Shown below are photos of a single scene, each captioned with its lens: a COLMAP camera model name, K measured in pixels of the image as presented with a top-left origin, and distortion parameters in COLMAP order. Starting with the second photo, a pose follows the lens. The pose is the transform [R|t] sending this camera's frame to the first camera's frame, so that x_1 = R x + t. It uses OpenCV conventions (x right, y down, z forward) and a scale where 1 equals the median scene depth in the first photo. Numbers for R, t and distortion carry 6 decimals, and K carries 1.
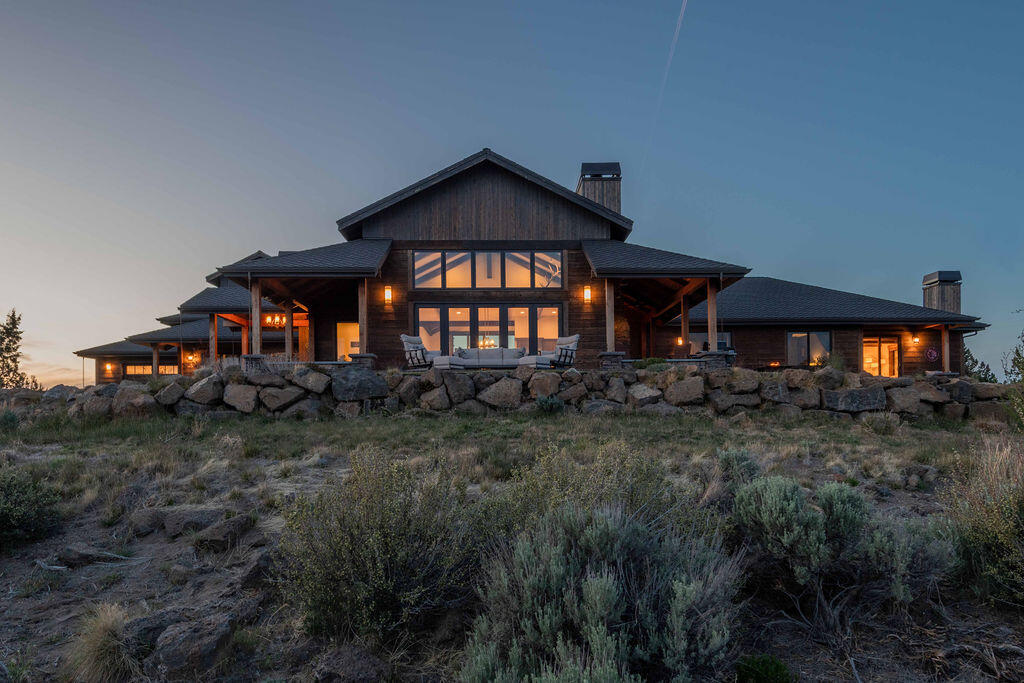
lens RADIAL K [[554.9, 0, 531.8], [0, 554.9, 407.7], [0, 0, 1]] dist [-0.002105, -0.000033]
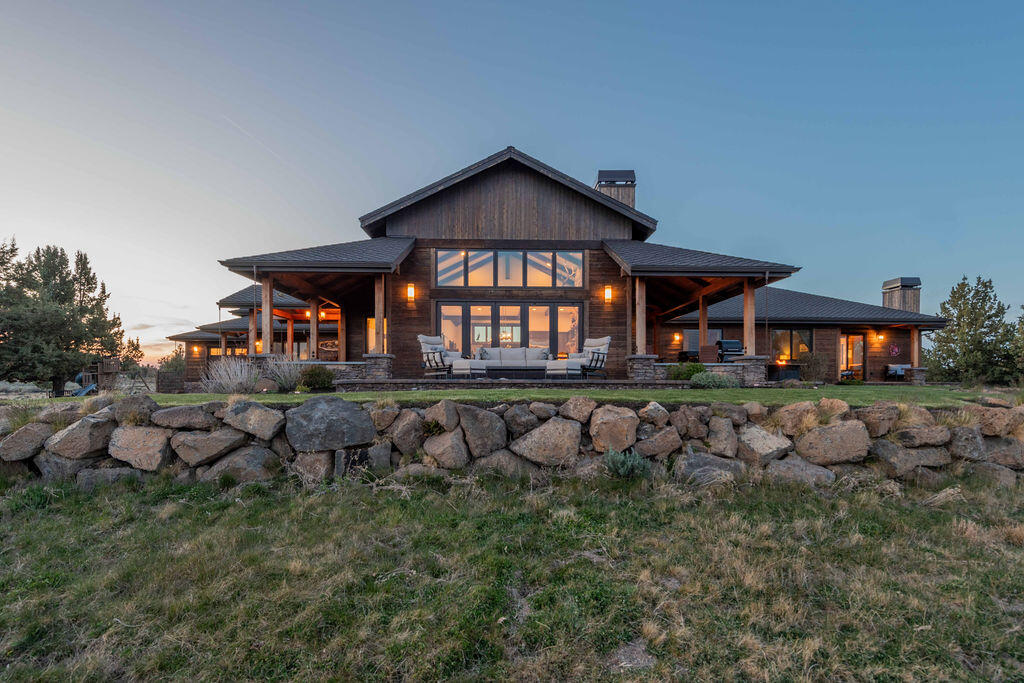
lens RADIAL K [[408.2, 0, 526.3], [0, 408.2, 372.7], [0, 0, 1]] dist [0.001125, 0.000018]
pose [[0.999842, 0.012802, -0.012328, -0.039225], [-0.012955, 0.999838, -0.012477, -0.052018], [0.012166, 0.012635, 0.999846, 0.270560]]
